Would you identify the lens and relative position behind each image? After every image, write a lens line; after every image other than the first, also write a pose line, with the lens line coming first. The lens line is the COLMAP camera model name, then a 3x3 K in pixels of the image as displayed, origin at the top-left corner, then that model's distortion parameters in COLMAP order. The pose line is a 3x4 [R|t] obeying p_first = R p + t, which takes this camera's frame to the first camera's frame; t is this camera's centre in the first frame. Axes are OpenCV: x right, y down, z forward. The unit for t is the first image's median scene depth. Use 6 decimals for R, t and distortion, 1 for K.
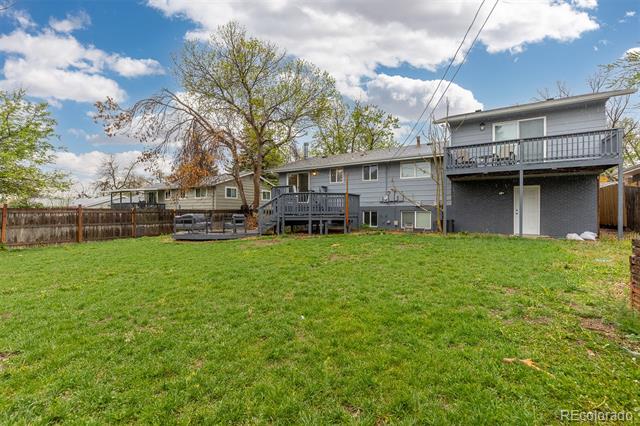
lens RADIAL K [[288.6, 0, 319.4], [0, 288.6, 211.2], [0, 0, 1]] dist [0.003122, 0.000372]
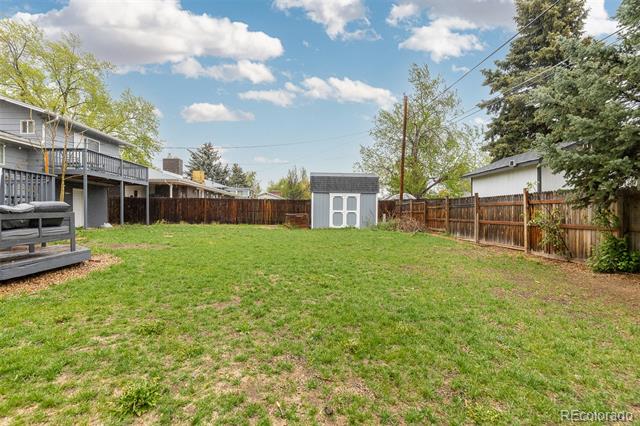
lens RADIAL K [[288.6, 0, 319.4], [0, 288.6, 211.2], [0, 0, 1]] dist [0.003122, 0.000372]
pose [[-0.585019, 0.010118, 0.810957, -0.894242], [0.007145, 0.999948, -0.007321, 0.025658], [-0.810988, 0.001511, -0.585061, 0.876340]]
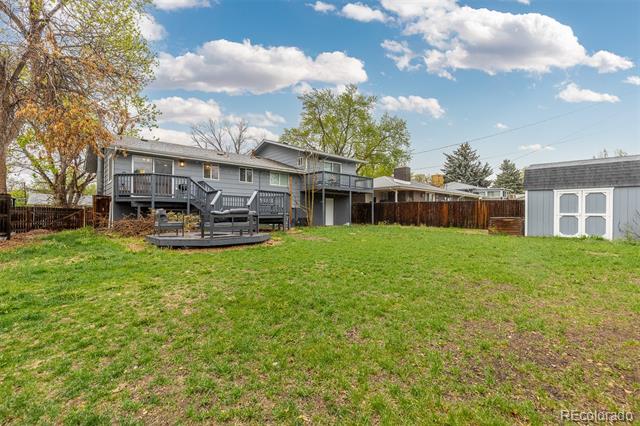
lens RADIAL K [[288.6, 0, 319.4], [0, 288.6, 211.2], [0, 0, 1]] dist [0.003122, 0.000372]
pose [[0.263412, 0.019581, 0.964485, -1.013507], [-0.002536, 0.999805, -0.019605, 0.027476], [-0.964680, 0.002719, 0.263410, 0.583826]]
